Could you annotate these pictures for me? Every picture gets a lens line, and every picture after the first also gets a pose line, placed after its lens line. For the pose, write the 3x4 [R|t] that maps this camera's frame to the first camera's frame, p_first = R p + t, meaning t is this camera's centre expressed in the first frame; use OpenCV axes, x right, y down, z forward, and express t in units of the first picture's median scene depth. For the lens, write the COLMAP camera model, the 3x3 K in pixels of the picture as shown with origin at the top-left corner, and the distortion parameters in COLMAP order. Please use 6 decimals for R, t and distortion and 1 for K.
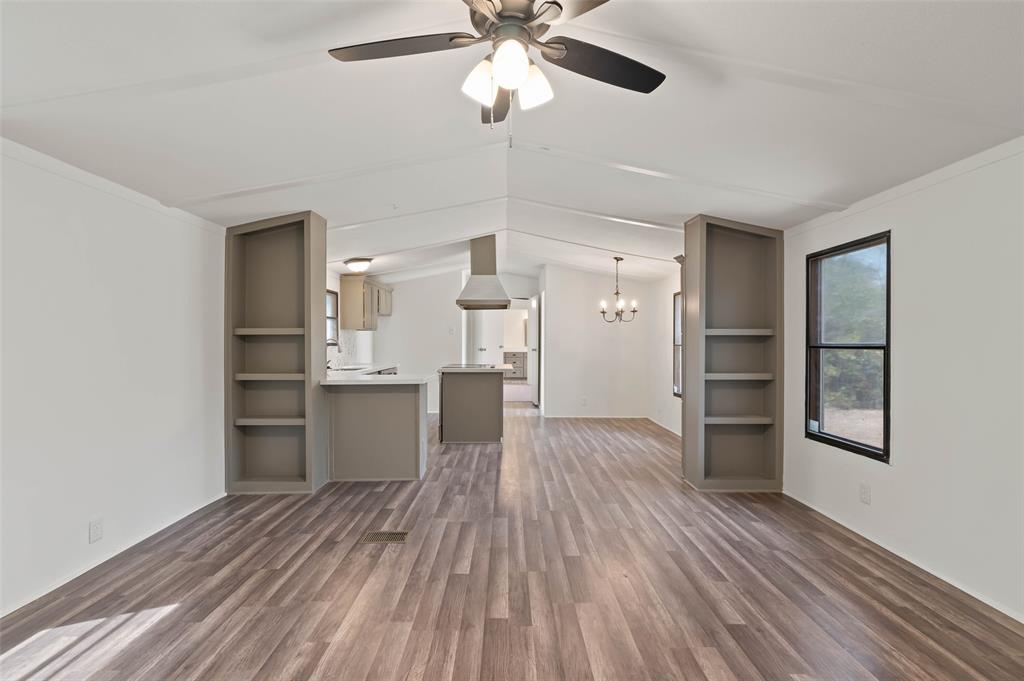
lens RADIAL K [[485.0, 0, 512.0], [0, 485.0, 340.5], [0, 0, 1]] dist [-0.010263, -0.000024]
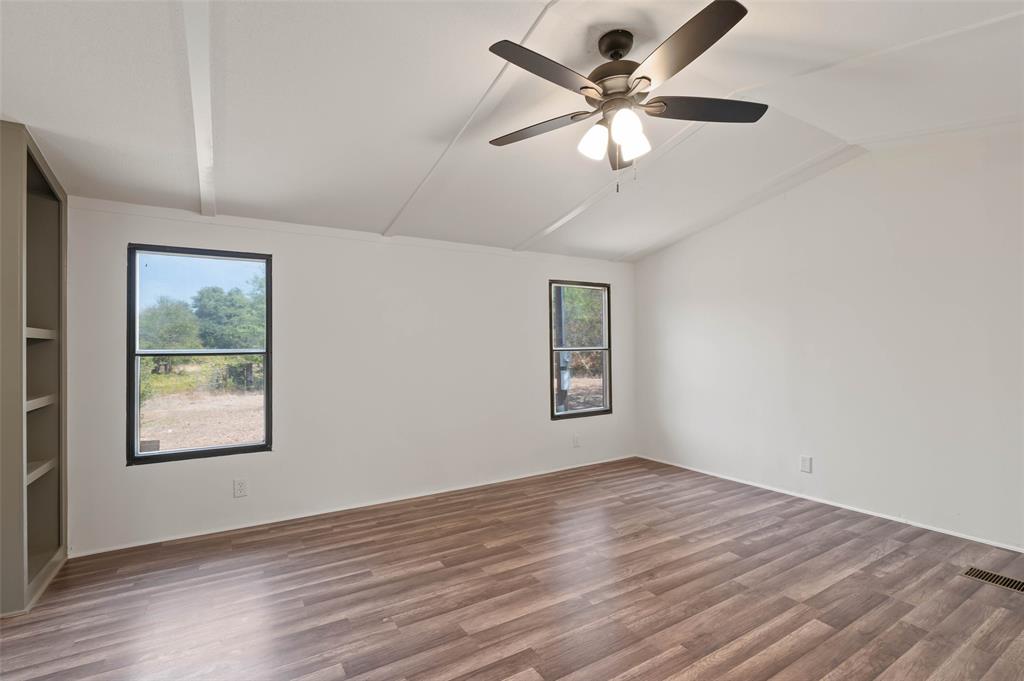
lens RADIAL K [[485.0, 0, 512.0], [0, 485.0, 340.5], [0, 0, 1]] dist [-0.010263, -0.000024]
pose [[-0.526720, 0.016435, 0.849880, -0.554008], [0.006686, 0.999862, -0.015191, 0.006837], [-0.850013, -0.002319, -0.526757, 1.131094]]
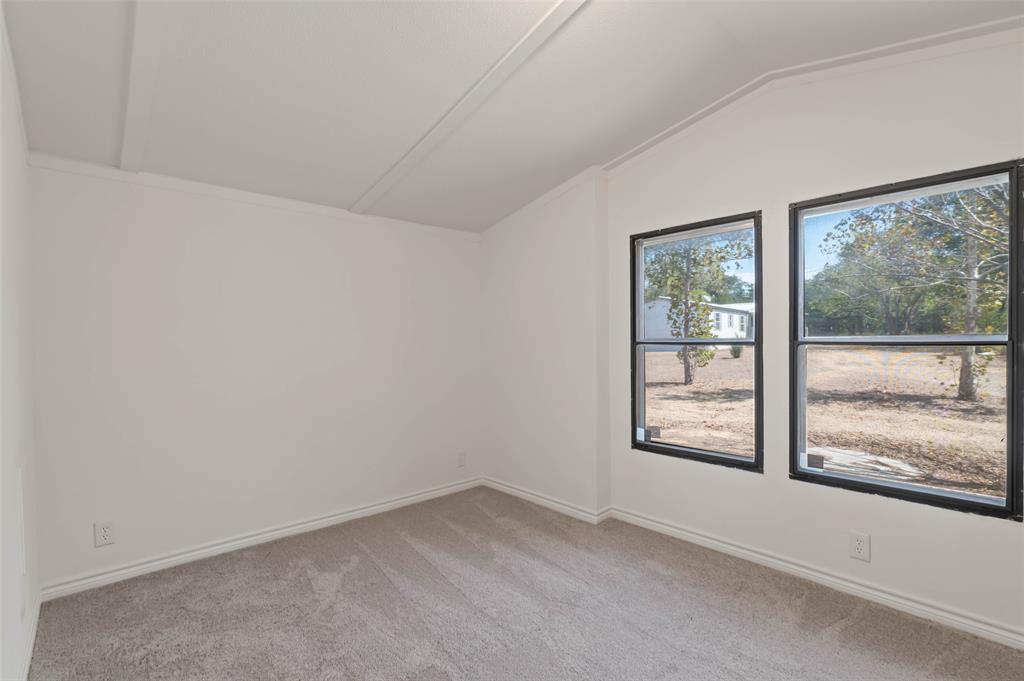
lens RADIAL K [[485.0, 0, 512.0], [0, 485.0, 340.5], [0, 0, 1]] dist [-0.010263, -0.000024]
pose [[0.762766, -0.004665, 0.646658, -0.144216], [0.004284, 0.999988, 0.002162, 0.007185], [-0.646660, 0.001121, 0.762777, 0.620180]]
